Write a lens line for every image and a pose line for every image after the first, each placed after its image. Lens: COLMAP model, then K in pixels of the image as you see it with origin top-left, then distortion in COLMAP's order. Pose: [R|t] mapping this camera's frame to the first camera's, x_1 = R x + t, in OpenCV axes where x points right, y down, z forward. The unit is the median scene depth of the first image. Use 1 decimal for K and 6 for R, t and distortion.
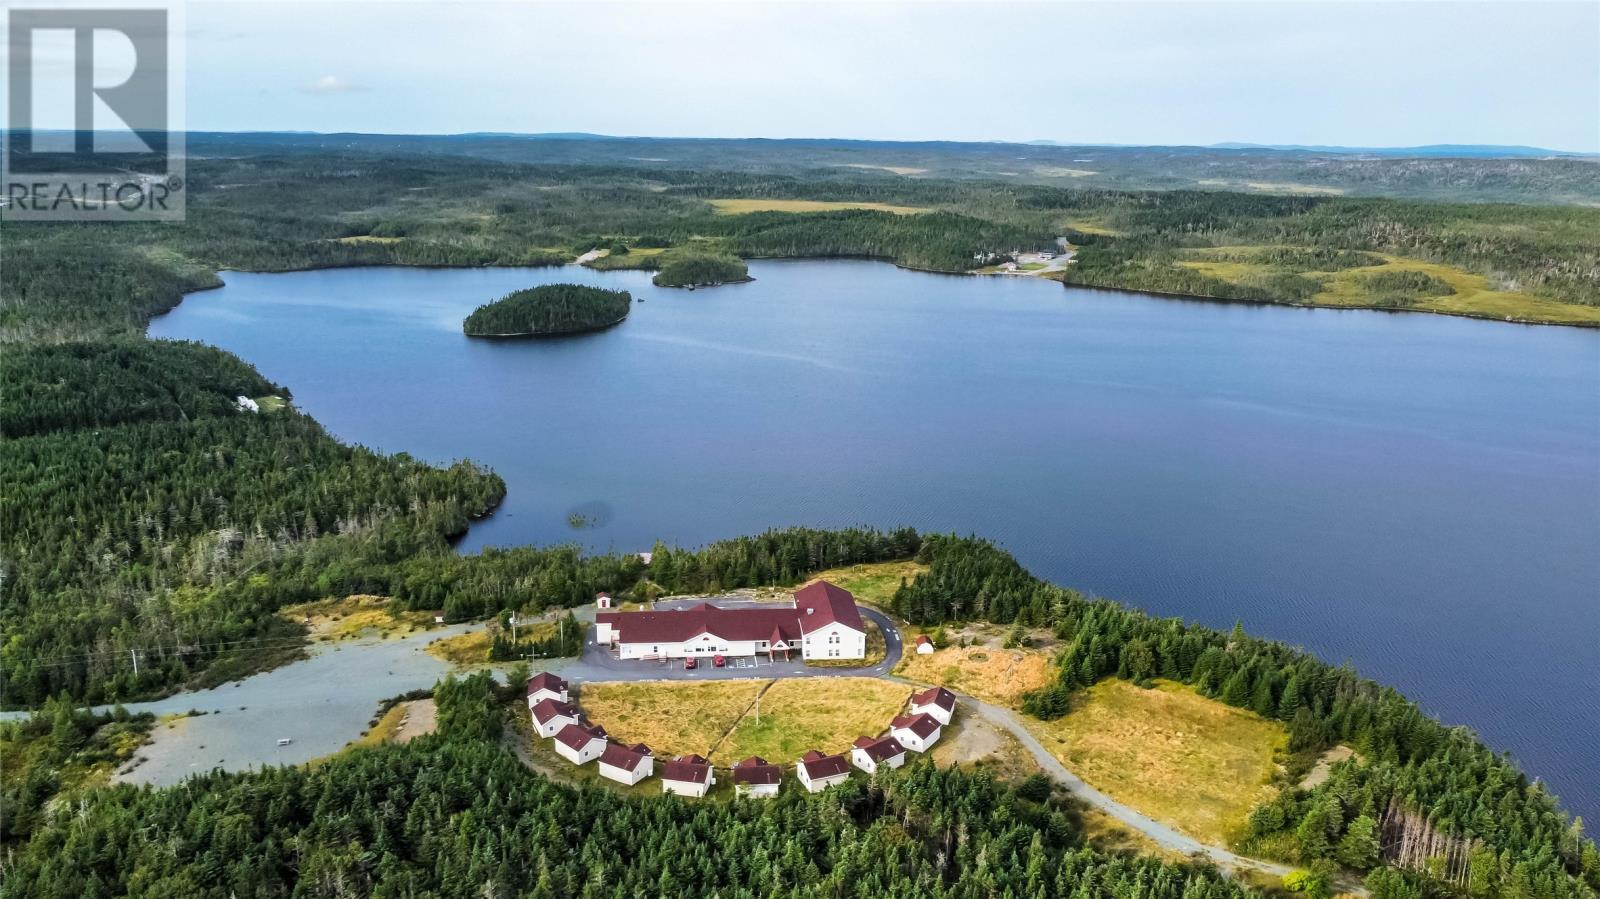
lens RADIAL K [[1214.8, 0, 795.5], [0, 1214.8, 446.8], [0, 0, 1]] dist [-0.005881, -0.000076]
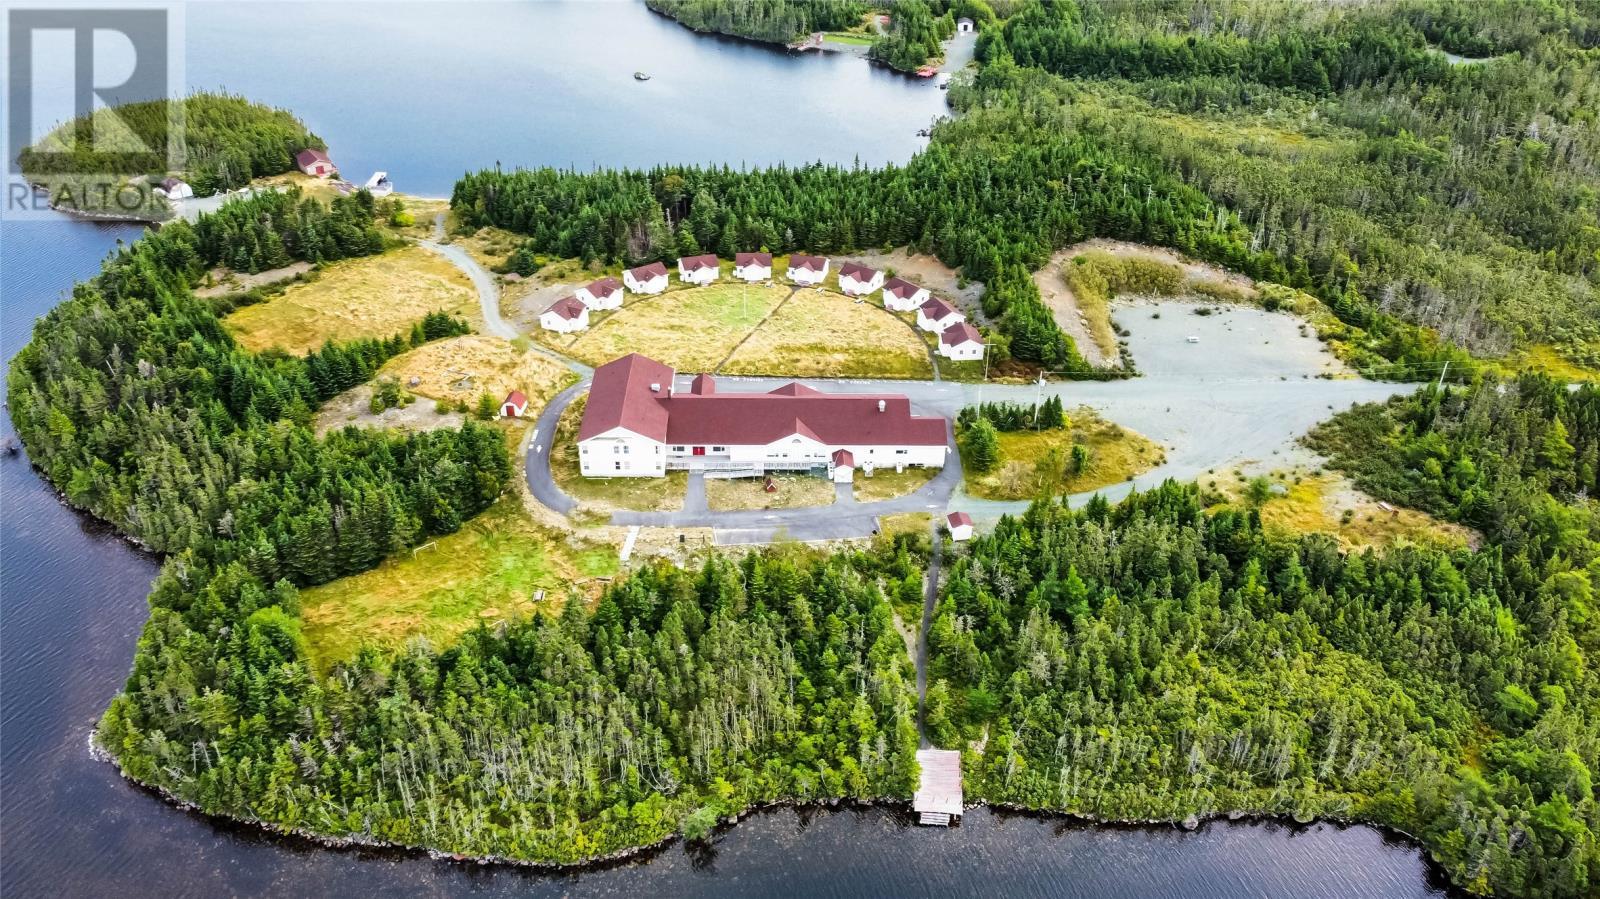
lens RADIAL K [[1214.8, 0, 795.5], [0, 1214.8, 446.8], [0, 0, 1]] dist [-0.005881, -0.000076]
pose [[-0.996924, -0.058644, 0.051996, -0.038069], [-0.000752, 0.670546, 0.741868, -0.138369], [-0.078372, 0.739547, -0.668527, 0.536375]]
